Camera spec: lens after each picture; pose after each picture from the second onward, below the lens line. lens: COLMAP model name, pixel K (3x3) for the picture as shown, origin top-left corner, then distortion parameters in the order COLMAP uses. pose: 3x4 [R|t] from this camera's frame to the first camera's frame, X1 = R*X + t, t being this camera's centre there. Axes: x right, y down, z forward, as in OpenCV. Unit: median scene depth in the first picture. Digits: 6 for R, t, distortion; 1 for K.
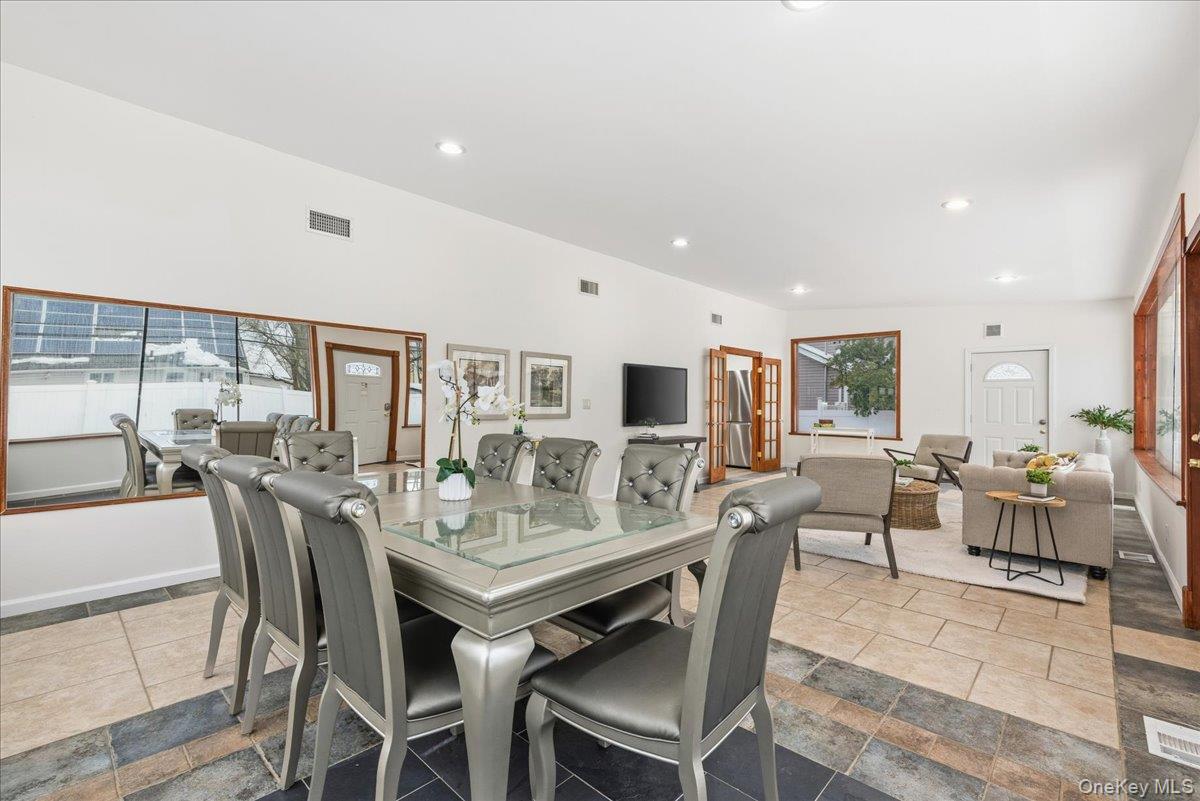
lens RADIAL K [[522.4, 0, 604.3], [0, 522.4, 402.5], [0, 0, 1]] dist [0.000000, -0.000144]
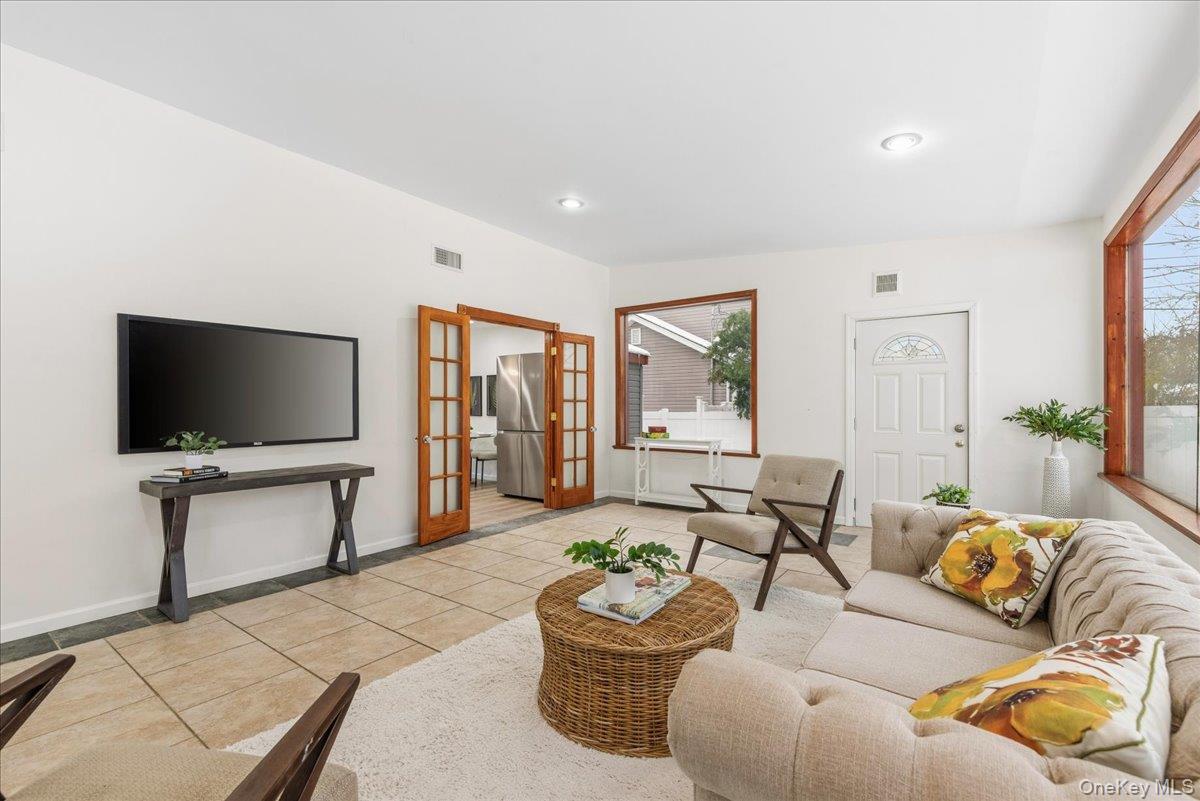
lens RADIAL K [[517.9, 0, 603.3], [0, 517.9, 406.3], [0, 0, 1]] dist [0.001270, -0.000100]
pose [[0.993135, -0.008473, 0.116665, 0.346028], [0.008287, 0.999963, 0.002084, 0.006552], [-0.116678, -0.001103, 0.993169, 0.437312]]
